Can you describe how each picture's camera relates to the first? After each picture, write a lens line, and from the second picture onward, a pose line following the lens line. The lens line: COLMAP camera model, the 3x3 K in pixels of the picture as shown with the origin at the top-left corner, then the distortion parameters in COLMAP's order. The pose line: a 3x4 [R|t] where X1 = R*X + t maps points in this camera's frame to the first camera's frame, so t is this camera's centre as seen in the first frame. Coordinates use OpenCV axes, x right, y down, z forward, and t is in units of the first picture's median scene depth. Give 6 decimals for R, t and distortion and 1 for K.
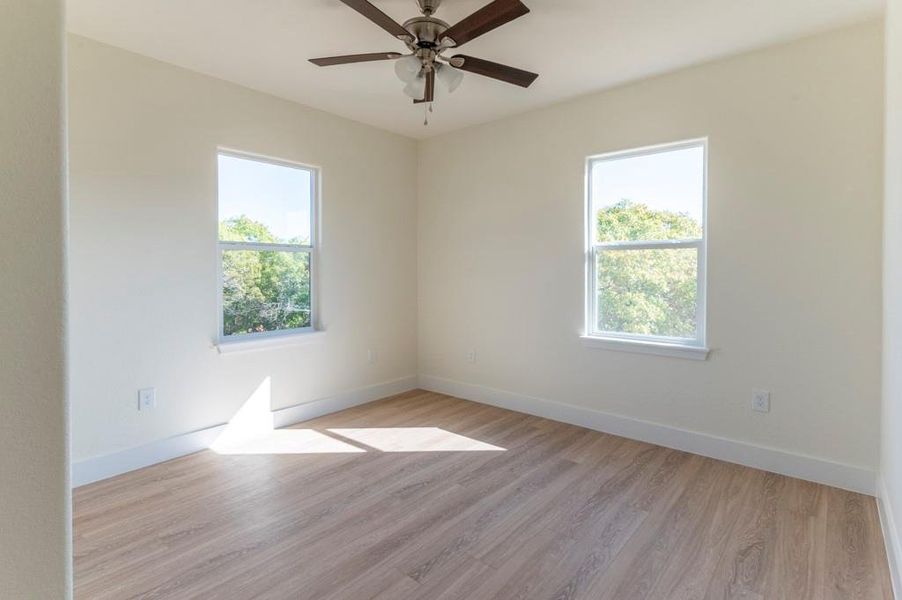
lens RADIAL K [[454.8, 0, 444.6], [0, 454.8, 266.0], [0, 0, 1]] dist [0.001280, 0.000201]
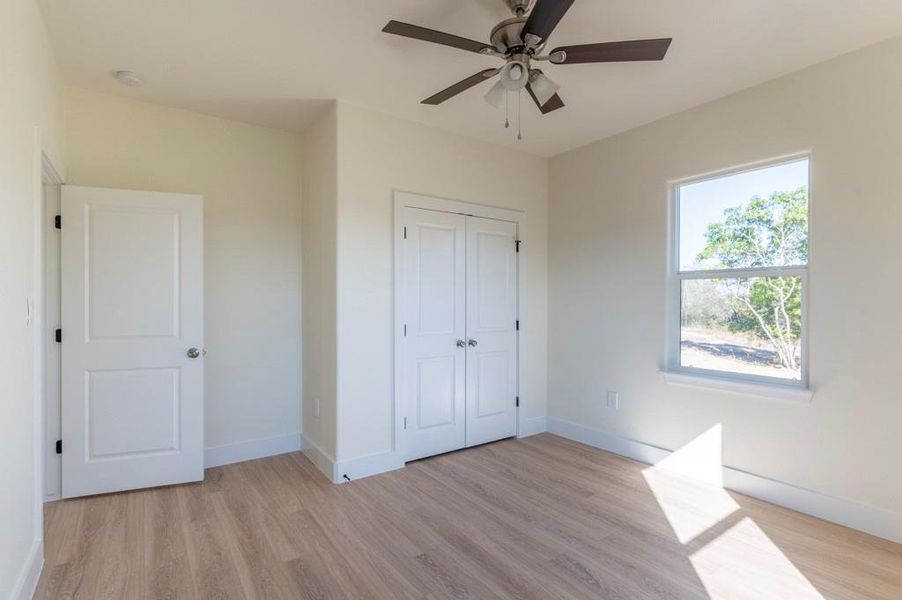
lens RADIAL K [[425.0, 0, 451.0], [0, 425.0, 300.0], [0, 0, 1]] dist [-0.000097, -0.000005]
pose [[-0.222584, 0.002025, -0.974911, 0.633836], [0.007166, 0.999974, 0.000441, 0.004493], [0.974887, -0.006889, -0.222592, 0.838706]]
